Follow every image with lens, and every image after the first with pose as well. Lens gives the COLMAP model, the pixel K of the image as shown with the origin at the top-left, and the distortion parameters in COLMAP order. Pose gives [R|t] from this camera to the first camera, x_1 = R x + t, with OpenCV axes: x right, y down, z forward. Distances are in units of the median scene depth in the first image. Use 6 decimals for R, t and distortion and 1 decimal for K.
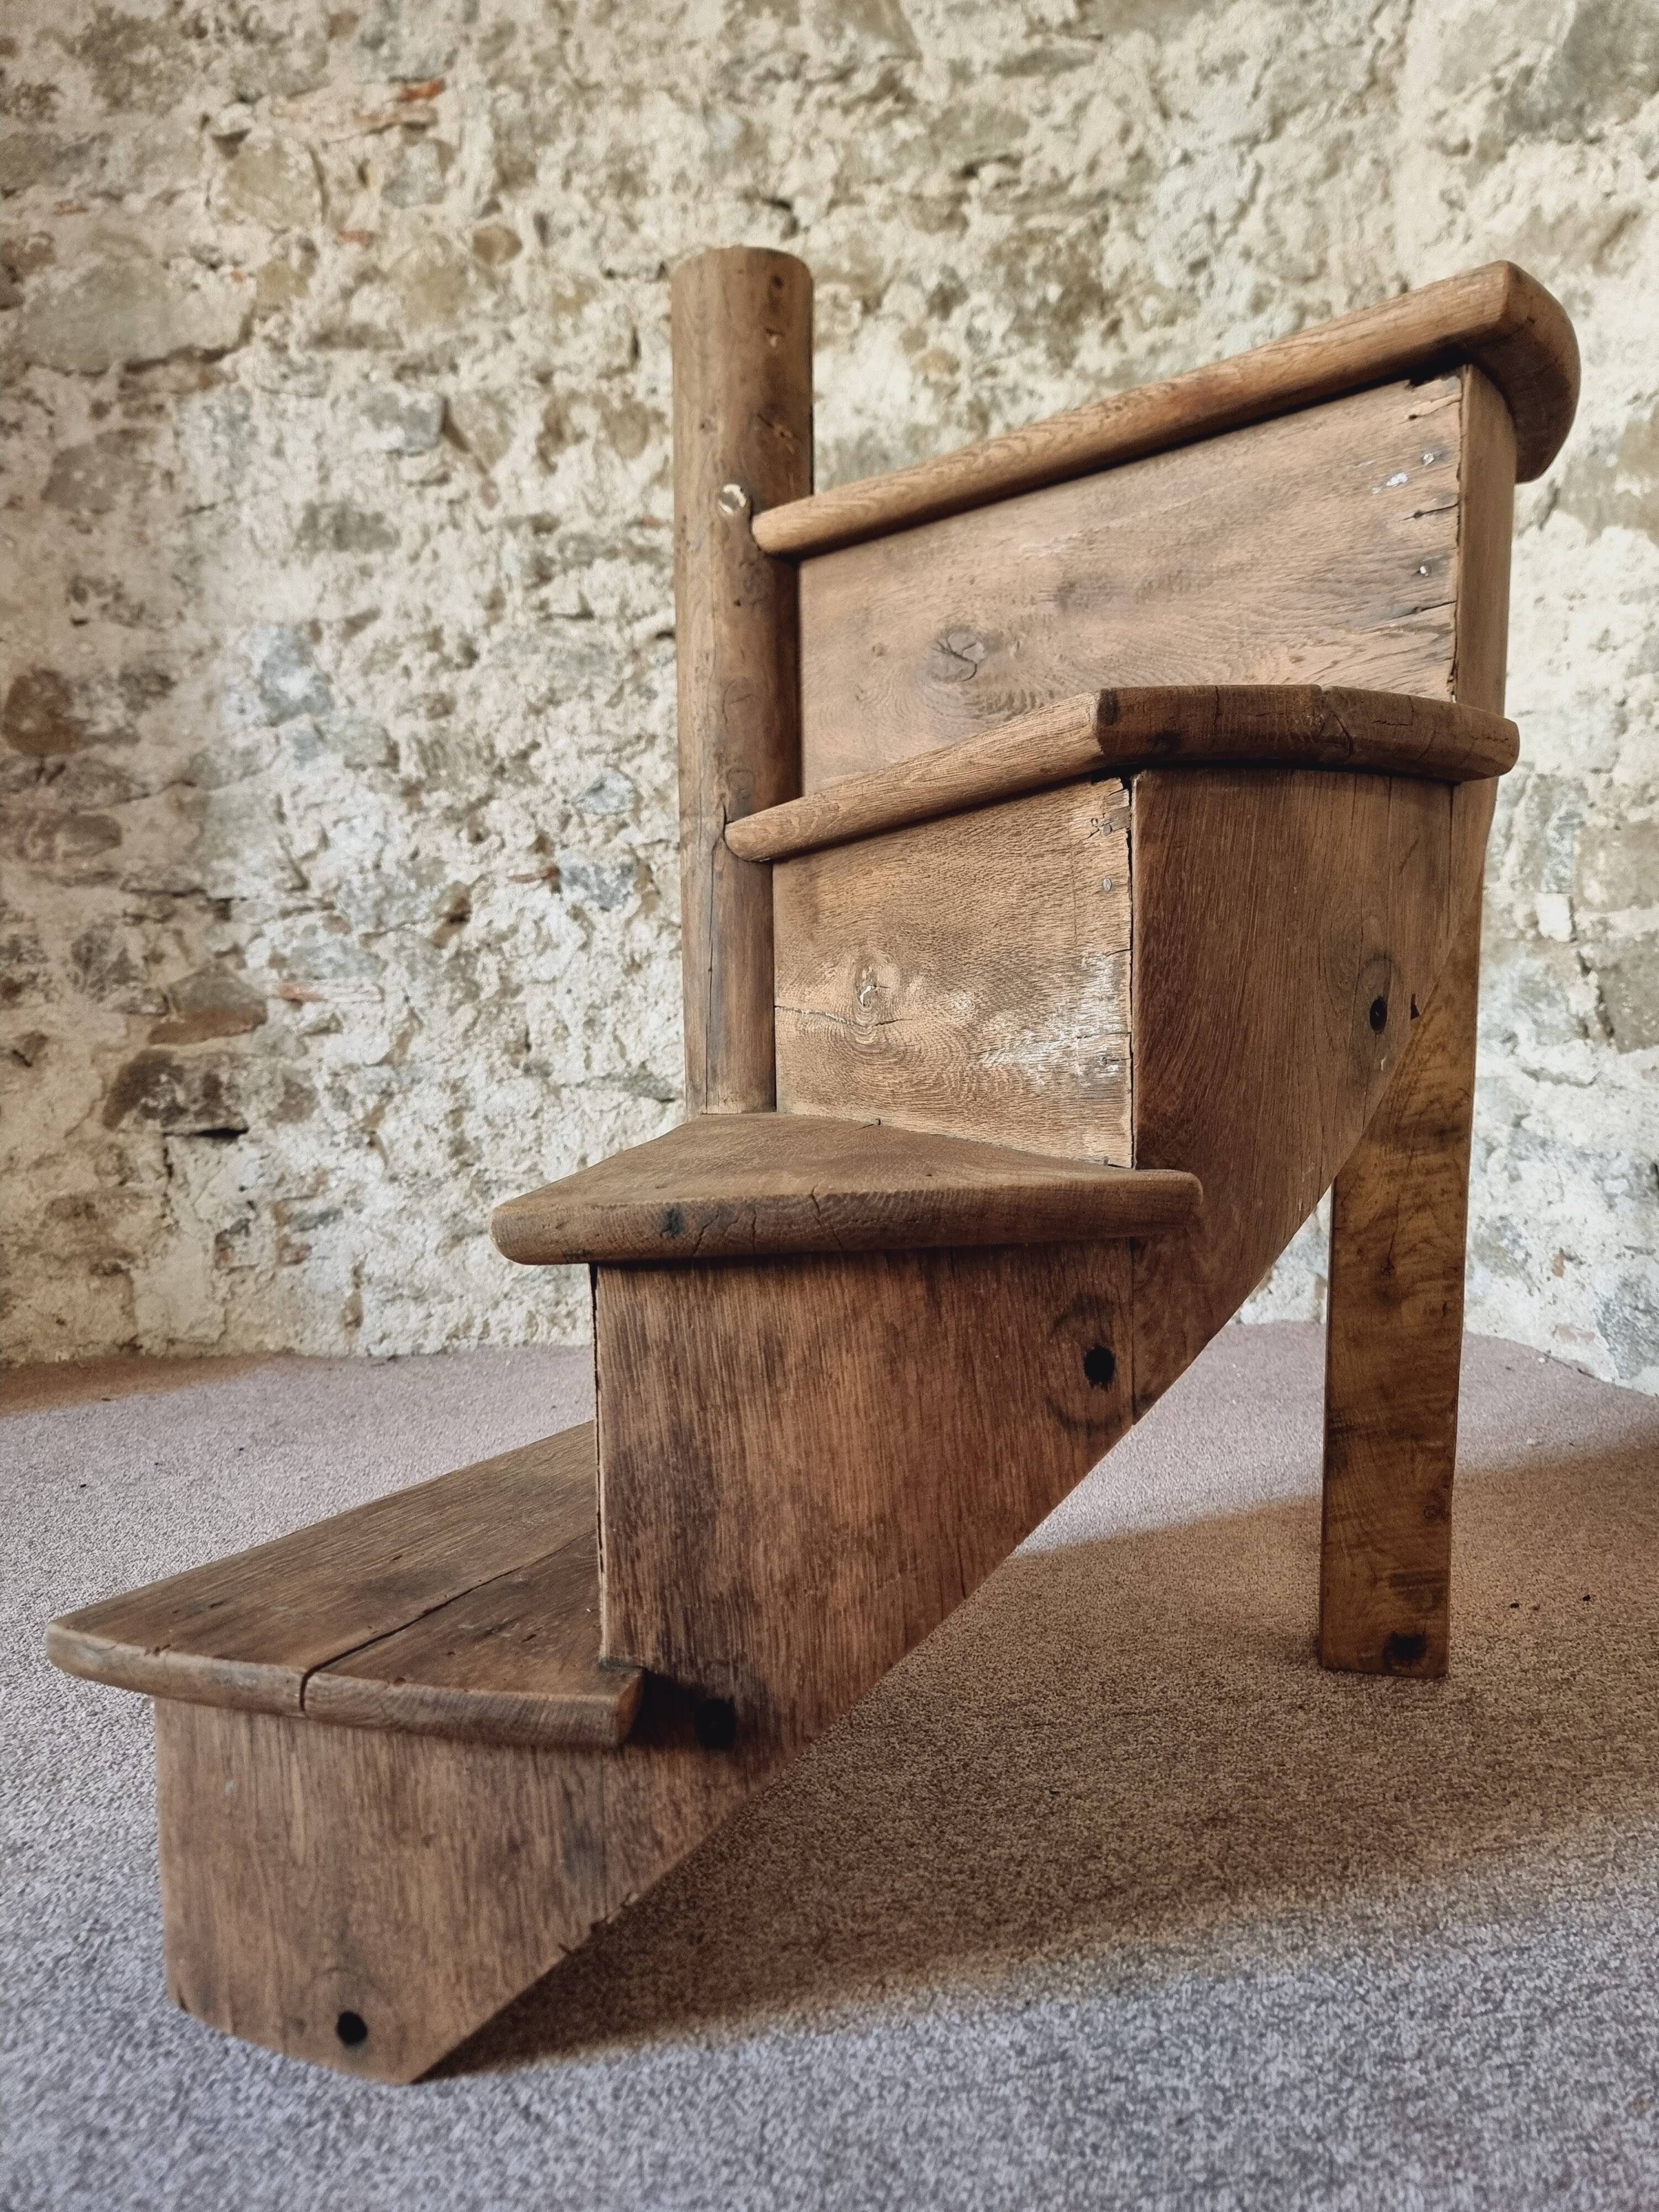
lens RADIAL K [[1572.2, 0, 814.3], [0, 1572.2, 1122.0], [0, 0, 1]] dist [0.055302, -0.058918]
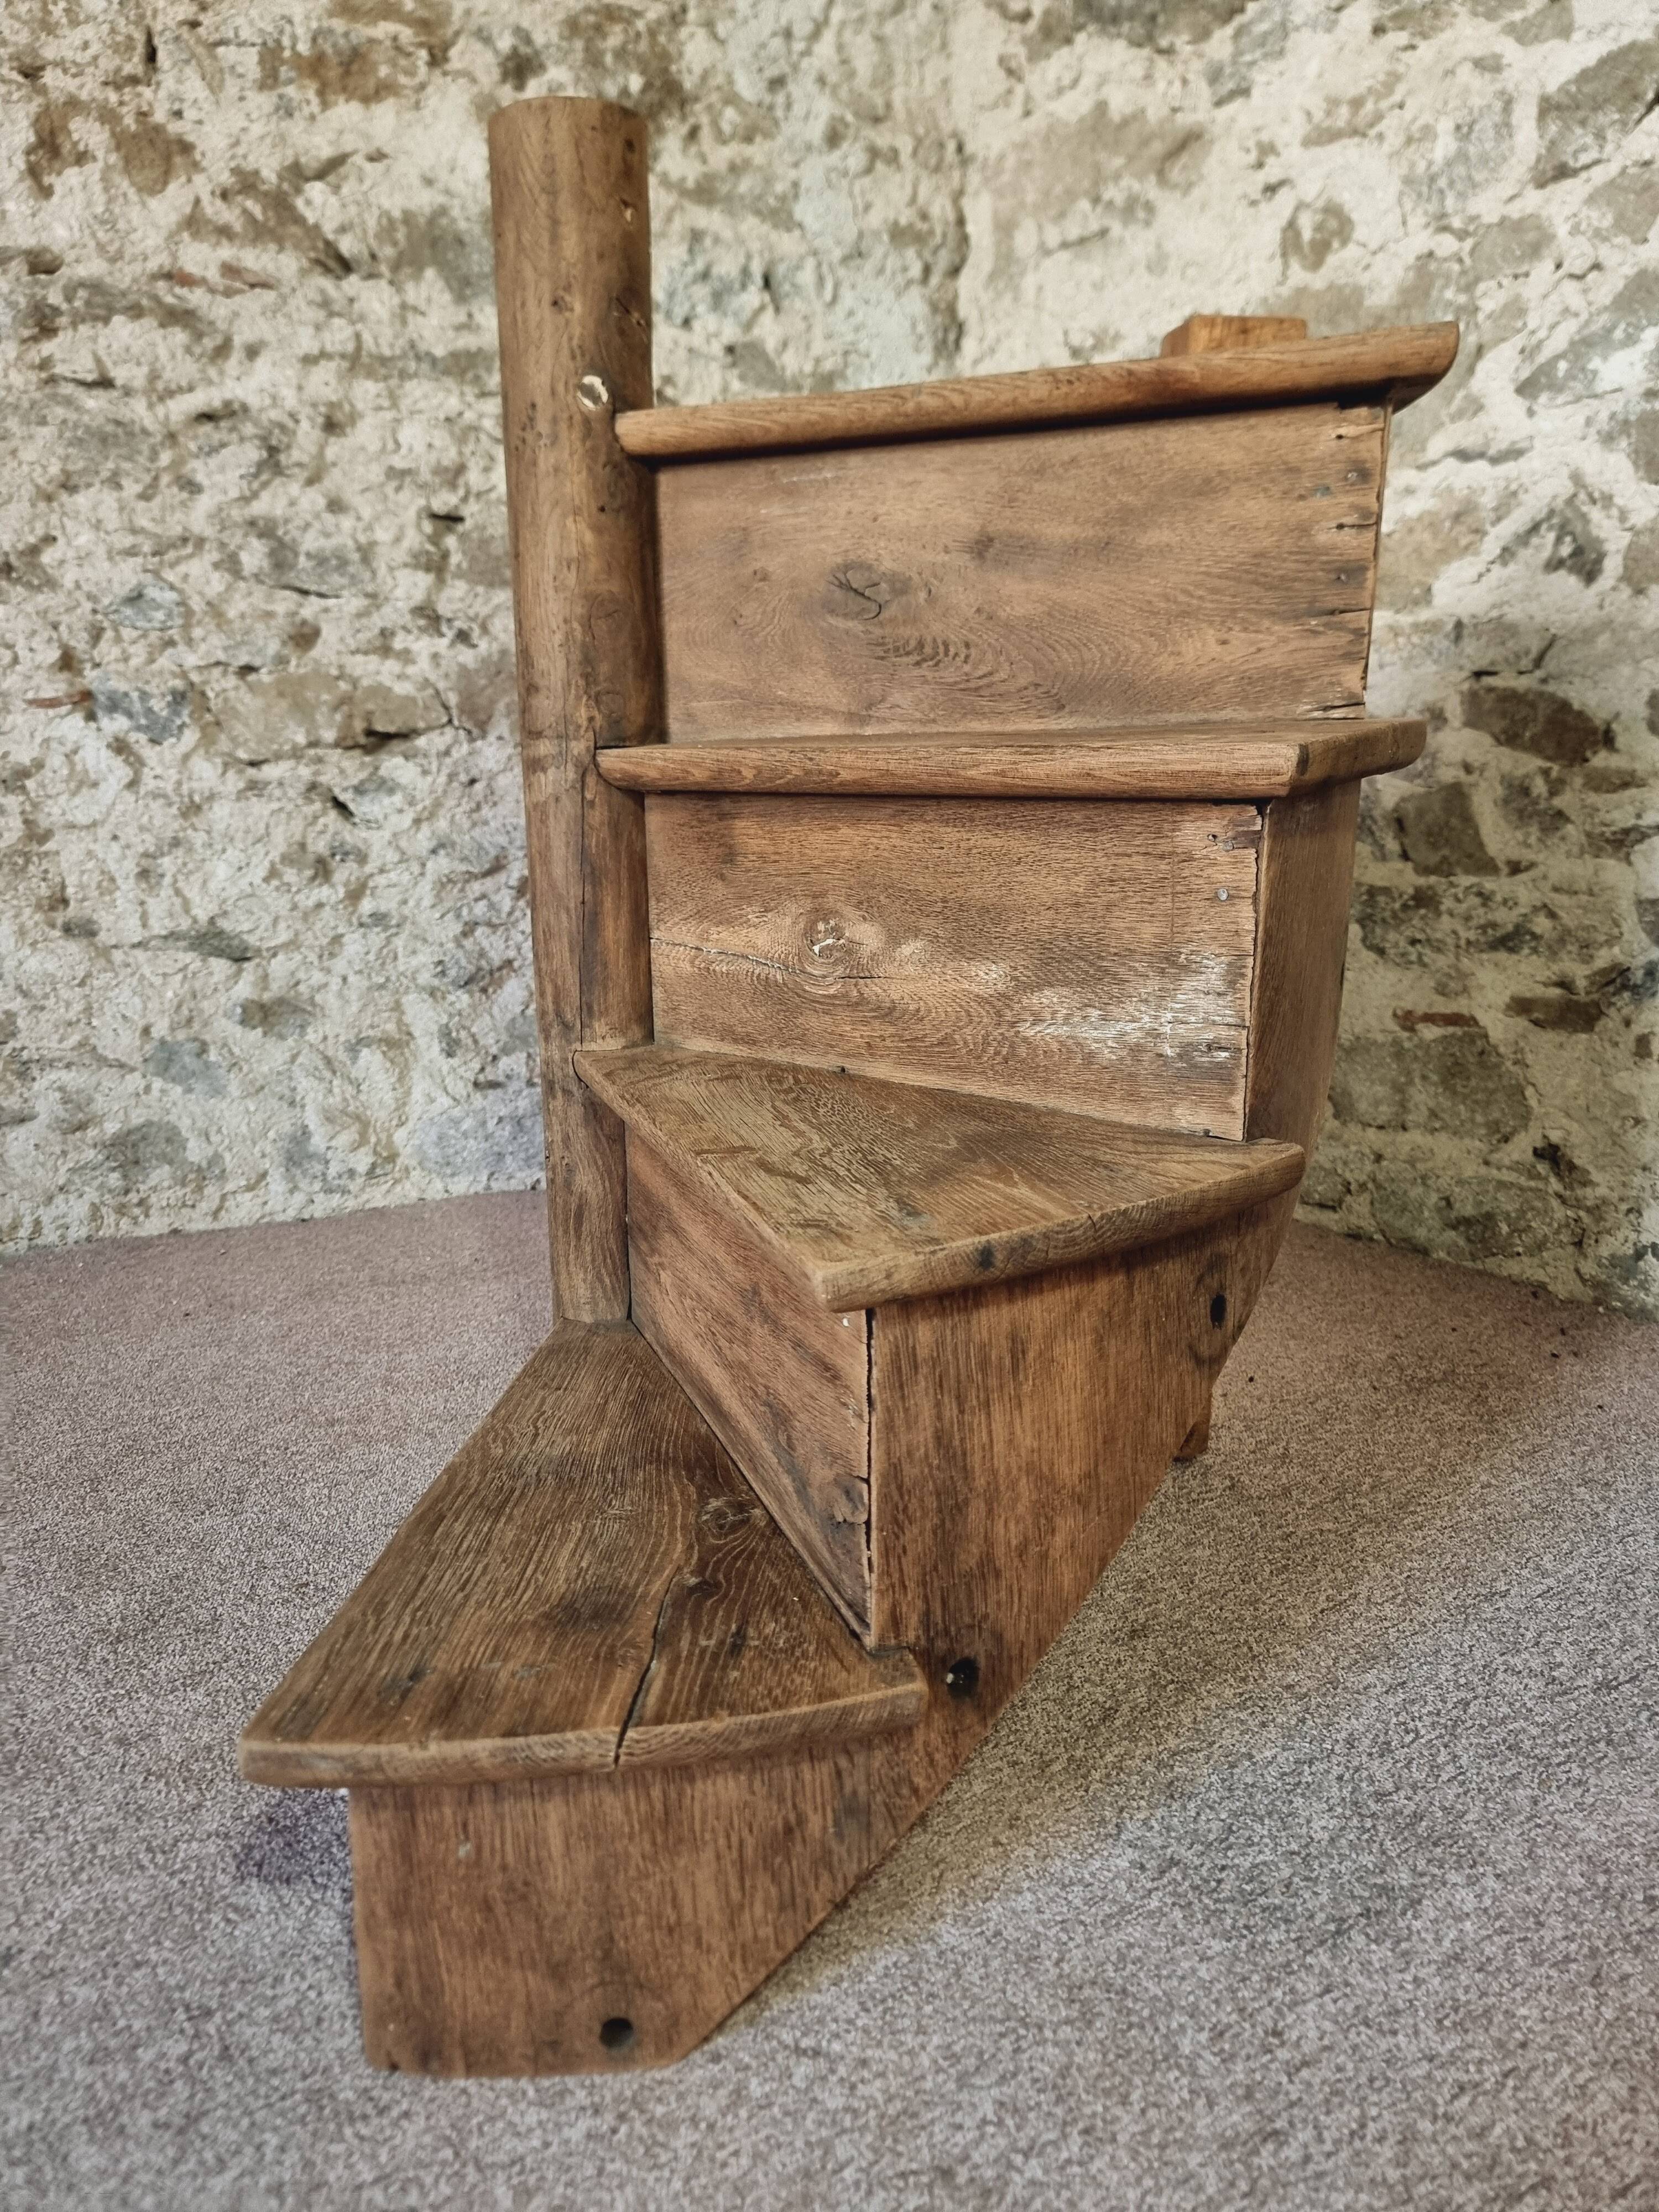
lens RADIAL K [[1572.2, 0, 816.3], [0, 1572.2, 1117.5], [0, 0, 1]] dist [0.055302, -0.058918]
pose [[0.902779, -0.080742, 0.422457, -0.190206], [0.017411, 0.988277, 0.151678, -0.057083], [-0.429751, -0.129576, 0.893602, 0.034404]]
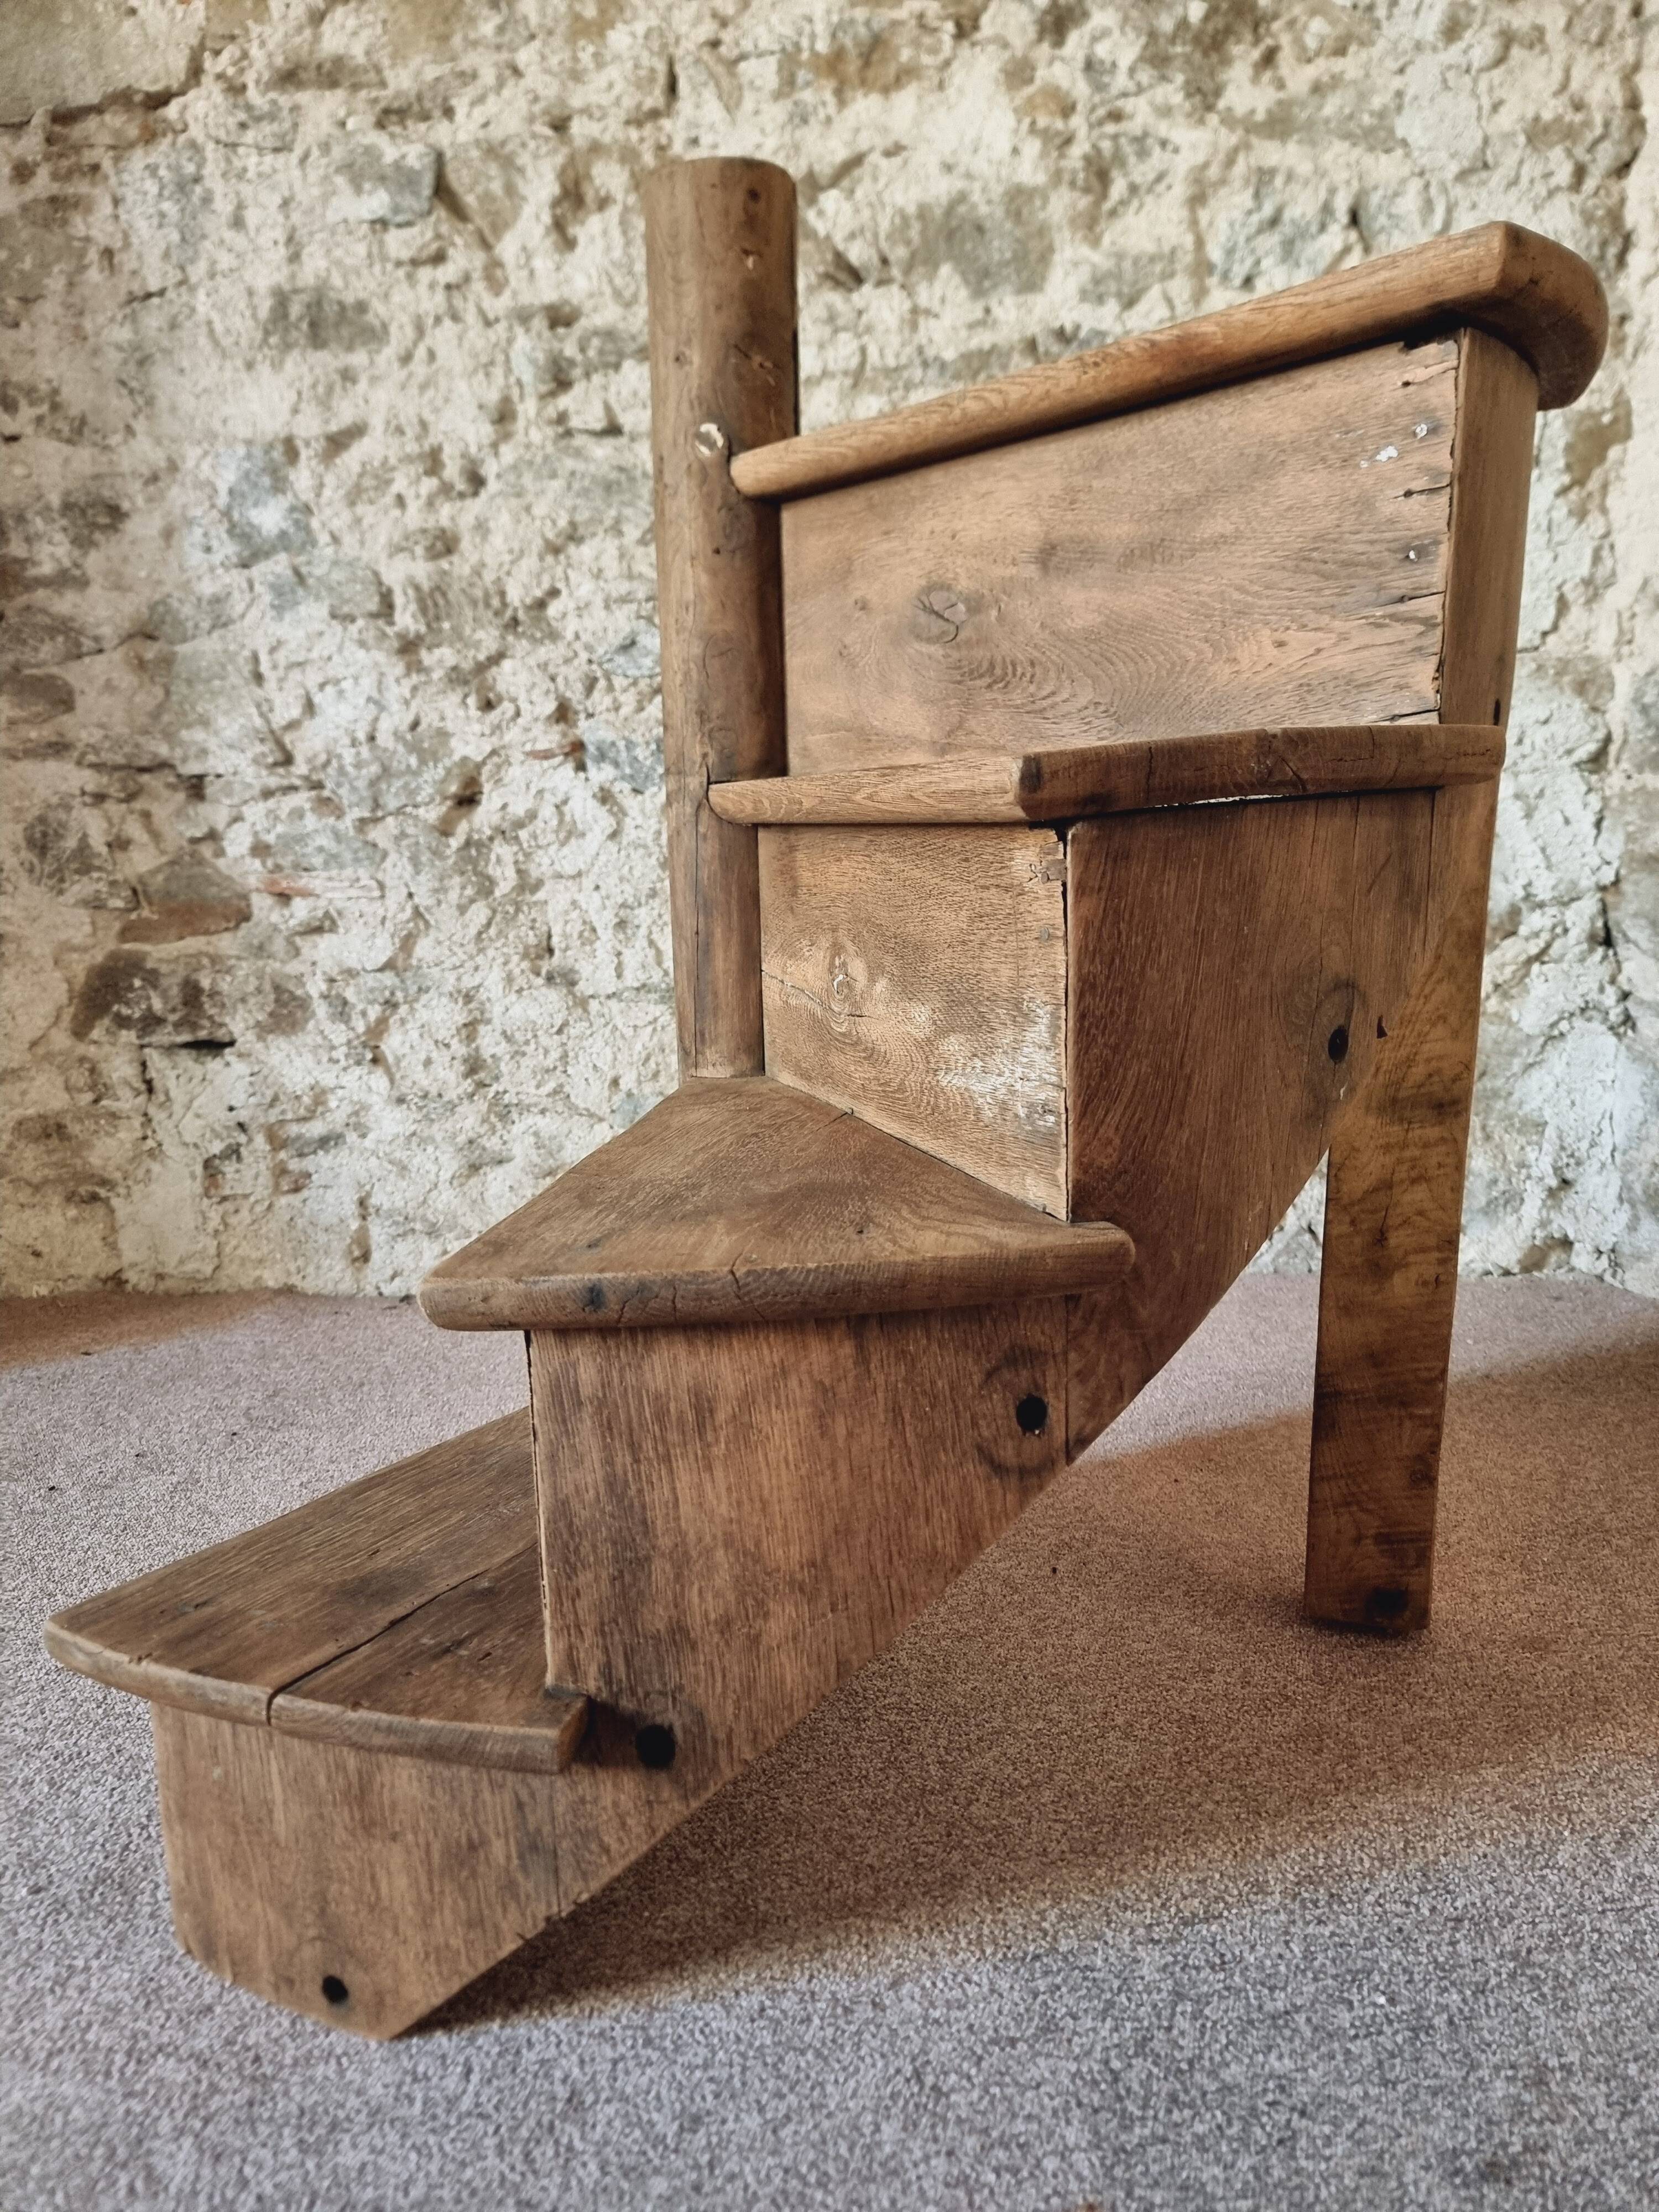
lens RADIAL K [[1572.2, 0, 803.2], [0, 1572.2, 1128.8], [0, 0, 1]] dist [0.055302, -0.058918]
pose [[0.999846, 0.008021, -0.015636, -0.028388], [-0.006038, 0.992385, 0.123030, -0.059327], [0.016504, -0.122916, 0.992280, 0.129064]]
